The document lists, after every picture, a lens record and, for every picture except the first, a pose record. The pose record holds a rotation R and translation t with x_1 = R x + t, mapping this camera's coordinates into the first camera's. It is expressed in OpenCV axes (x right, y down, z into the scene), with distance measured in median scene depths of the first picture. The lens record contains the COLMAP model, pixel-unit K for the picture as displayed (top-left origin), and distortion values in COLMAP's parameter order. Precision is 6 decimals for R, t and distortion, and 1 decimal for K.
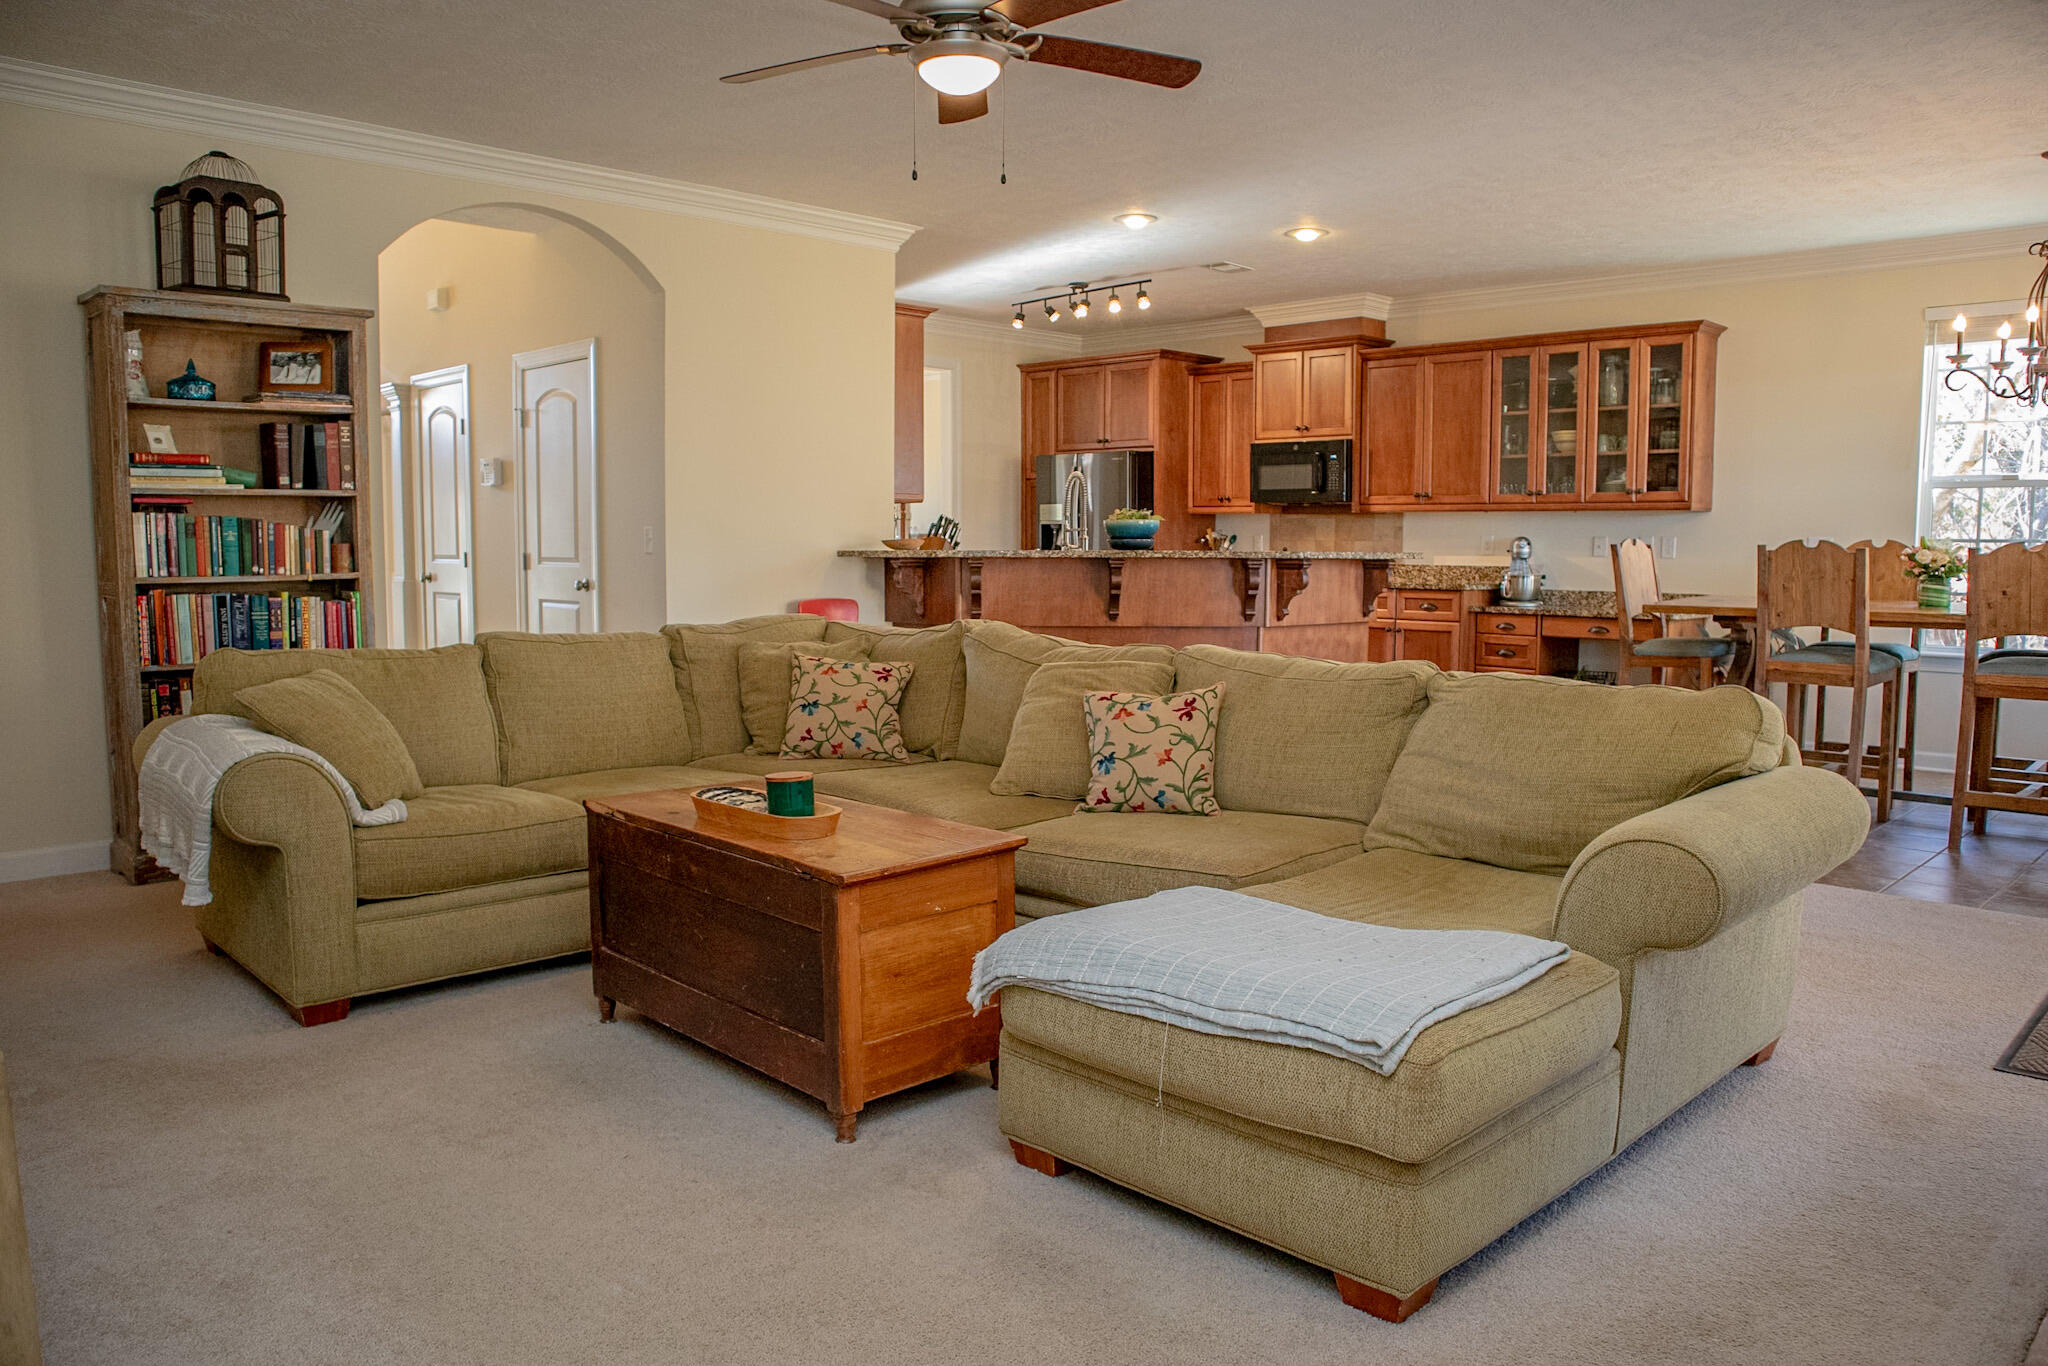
lens RADIAL K [[1462.6, 0, 1018.9], [0, 1462.6, 694.5], [0, 0, 1]] dist [-0.121738, 0.075142]
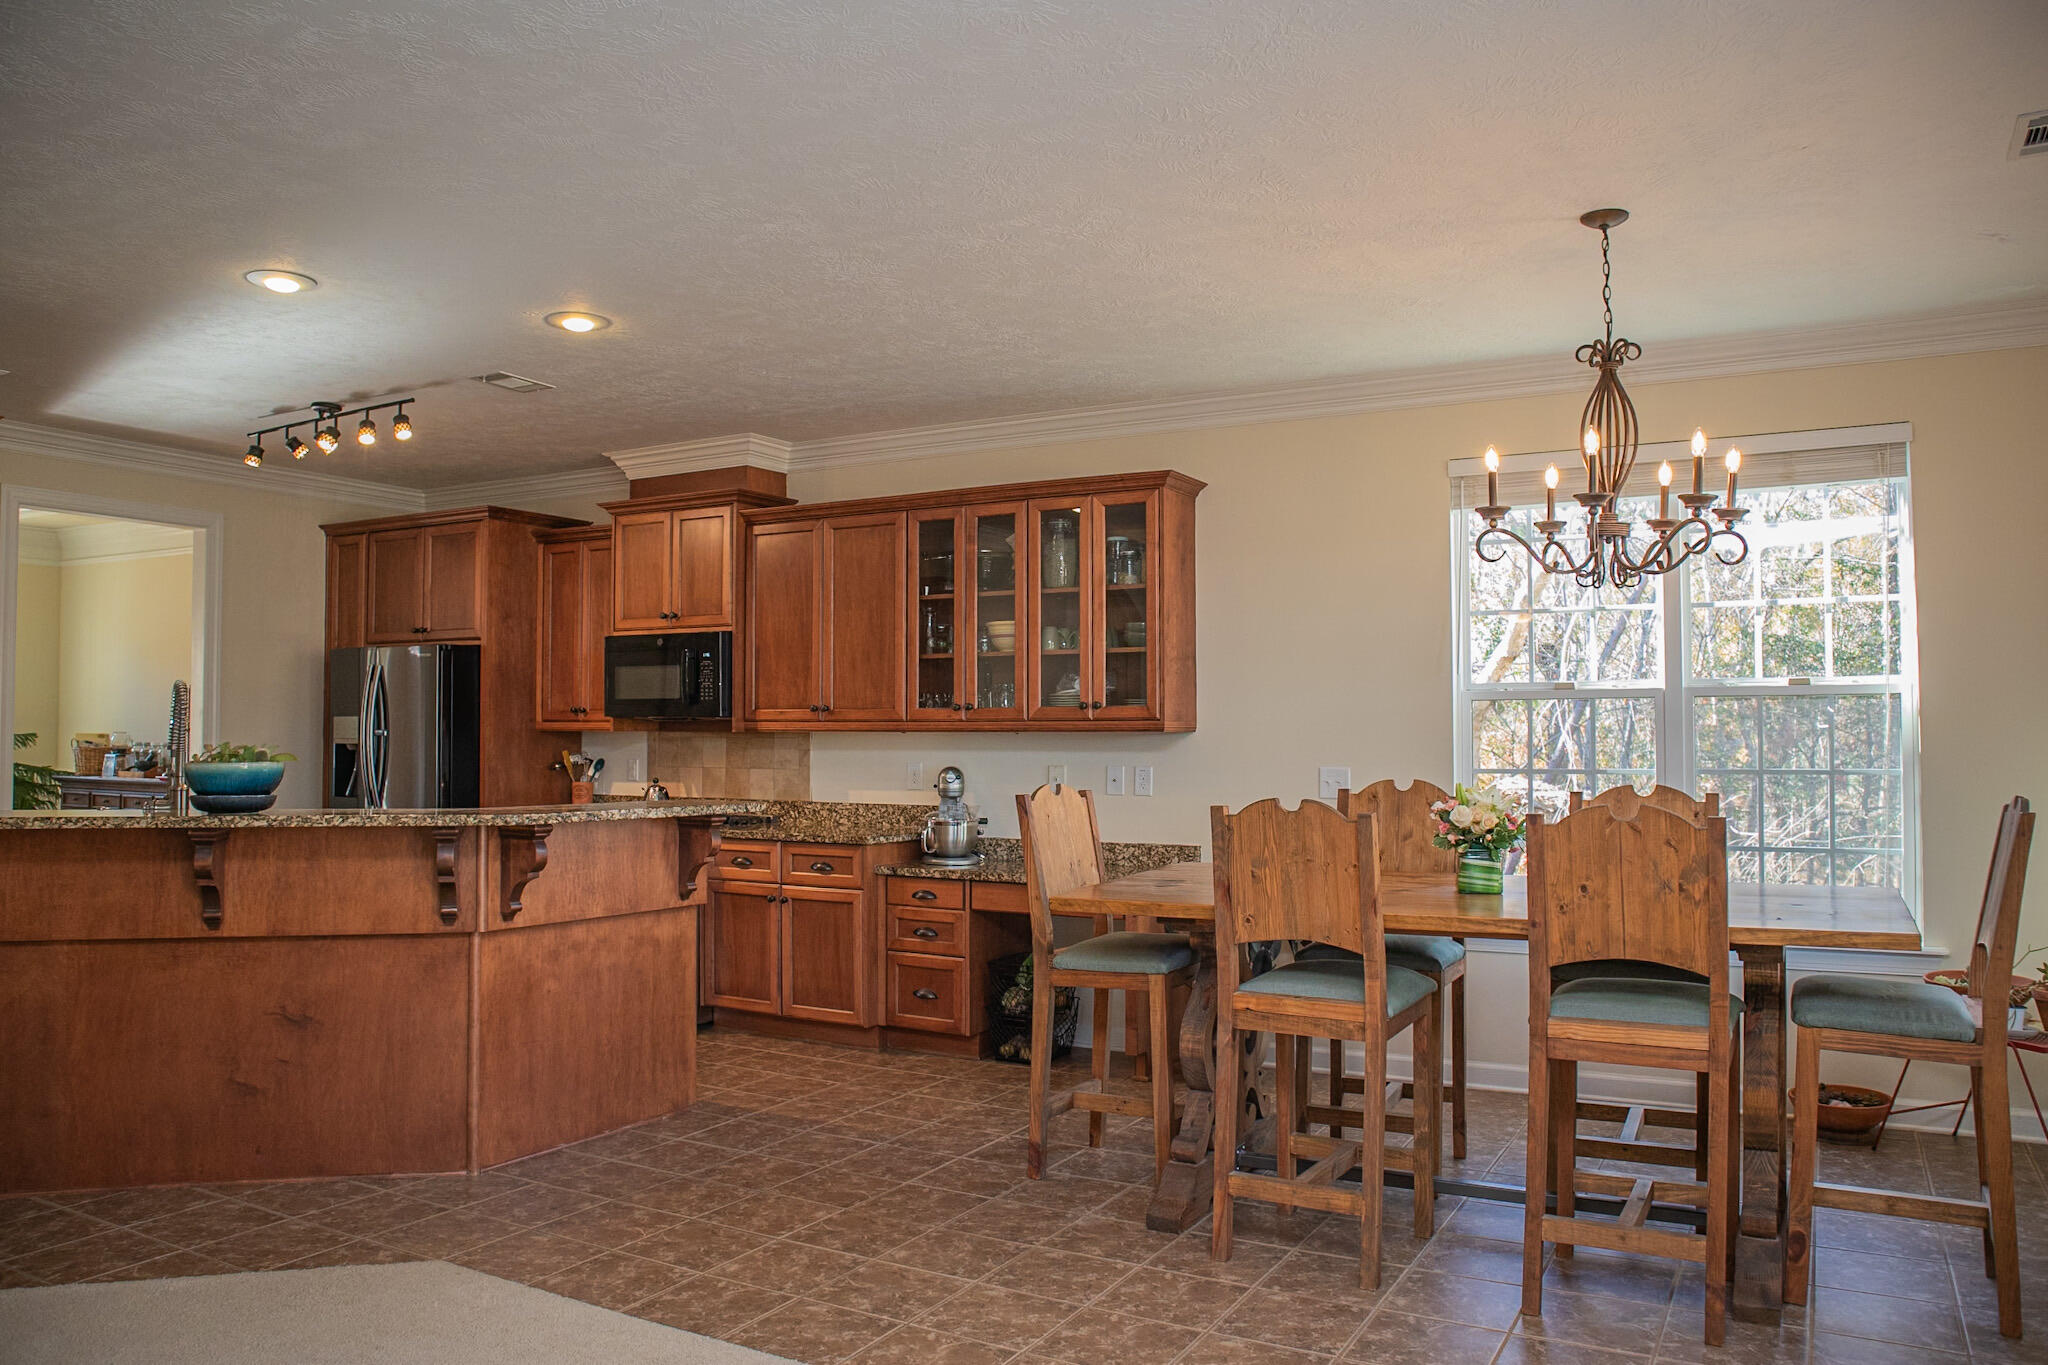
lens RADIAL K [[1462.6, 0, 1033.2], [0, 1462.6, 690.7], [0, 0, 1]] dist [-0.121738, 0.075142]
pose [[0.962692, 0.006540, 0.270520, 0.202847], [0.029128, 0.991395, -0.127625, -0.056073], [-0.269027, 0.130743, 0.954217, 0.305267]]
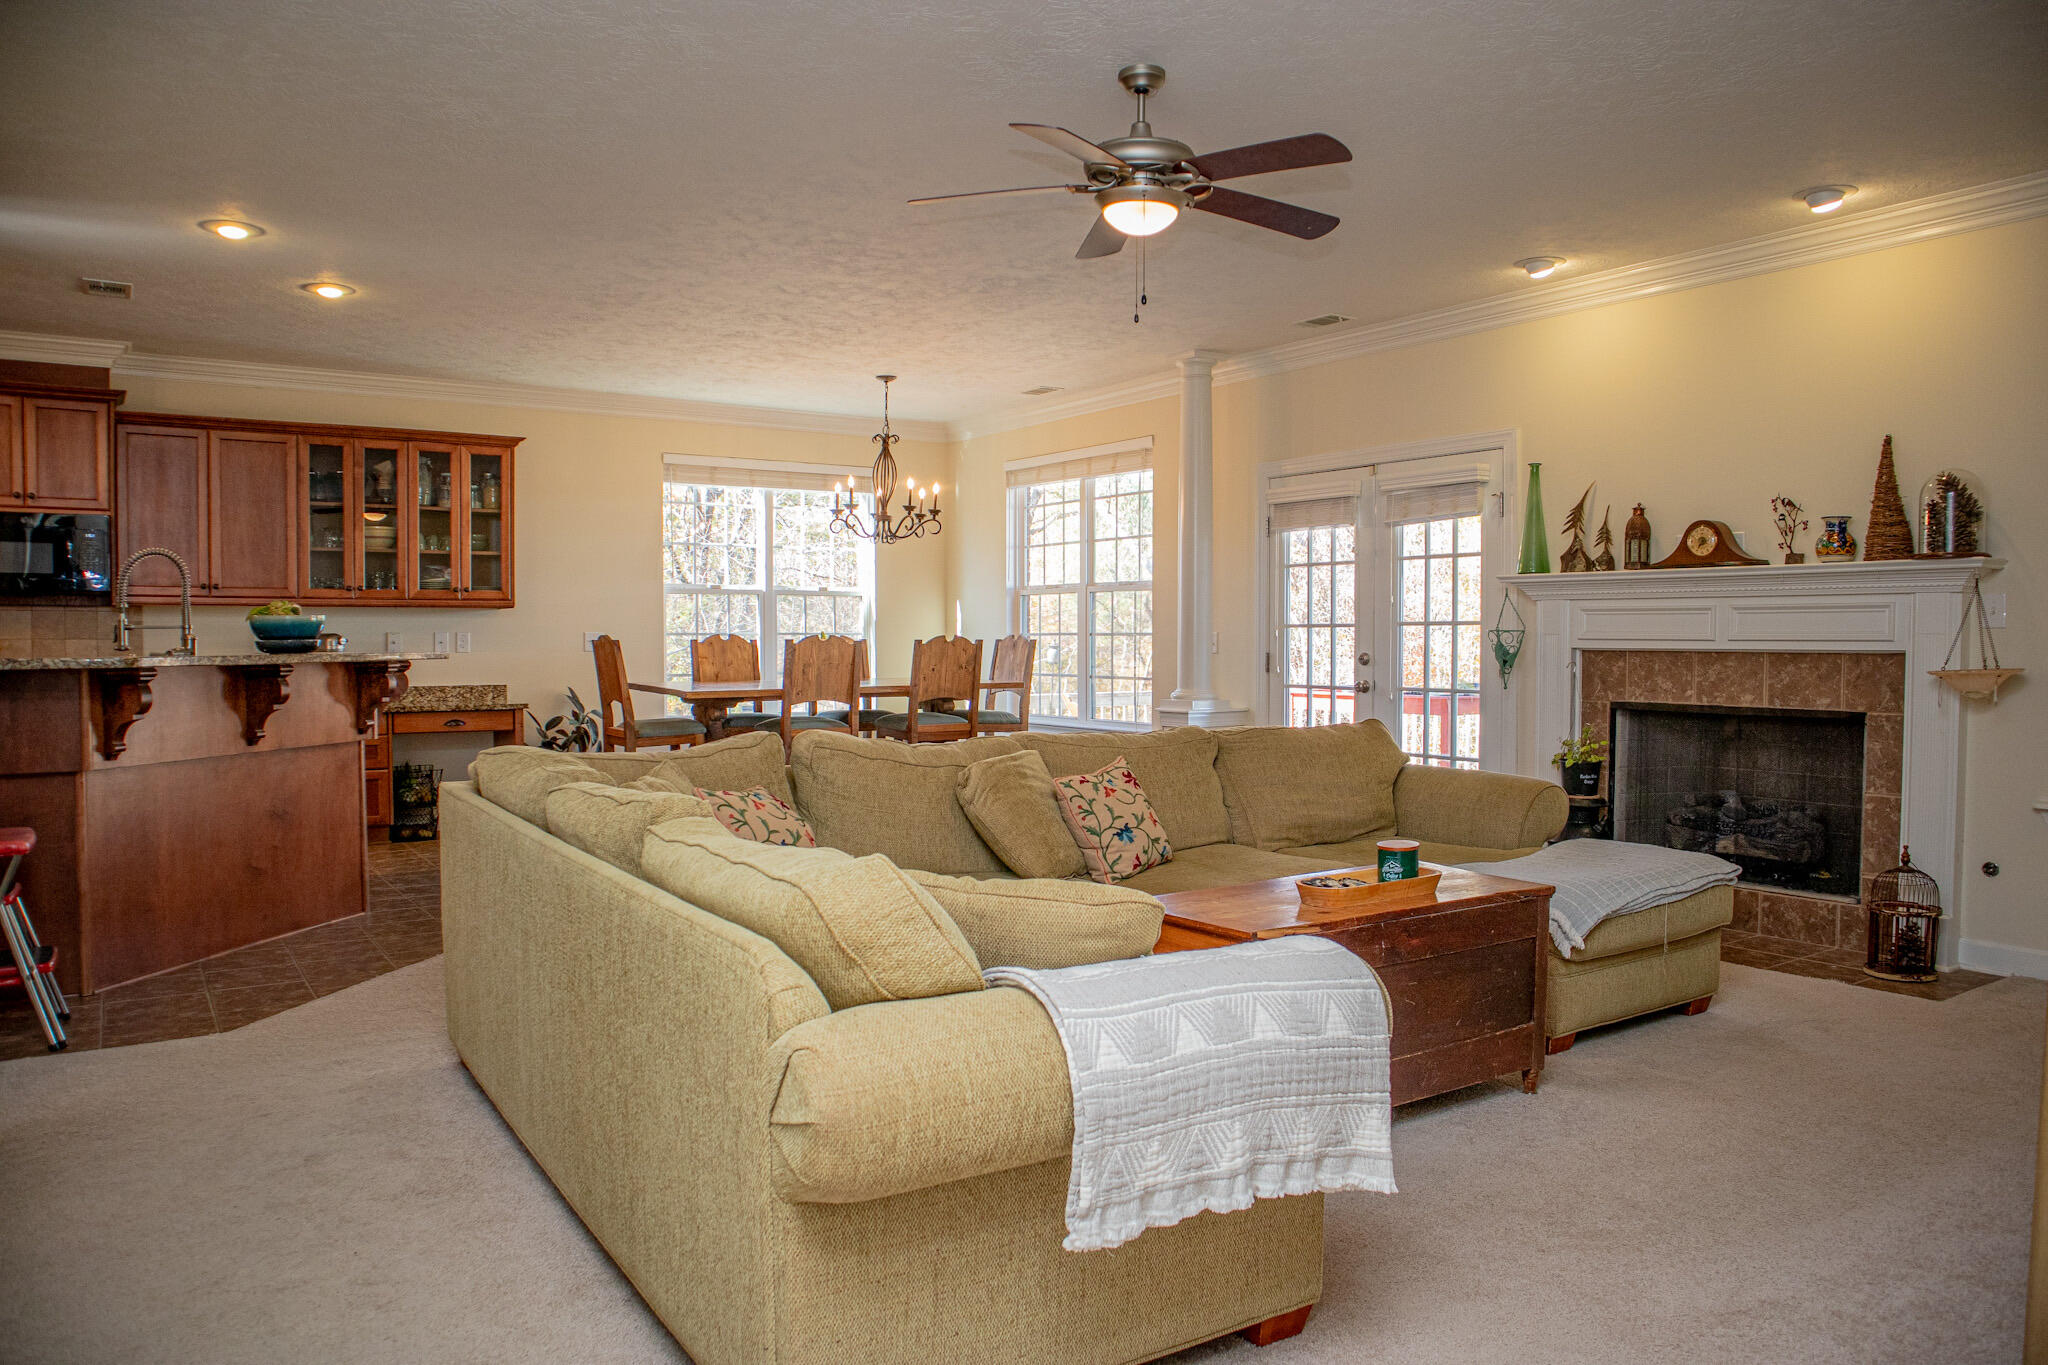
lens RADIAL K [[1462.6, 0, 1005.8], [0, 1462.6, 670.5], [0, 0, 1]] dist [-0.121738, 0.075142]
pose [[0.186292, -0.023017, 0.982225, -0.524035], [0.103075, 0.994667, 0.003760, -0.045761], [-0.977073, 0.100542, 0.187671, 0.415791]]
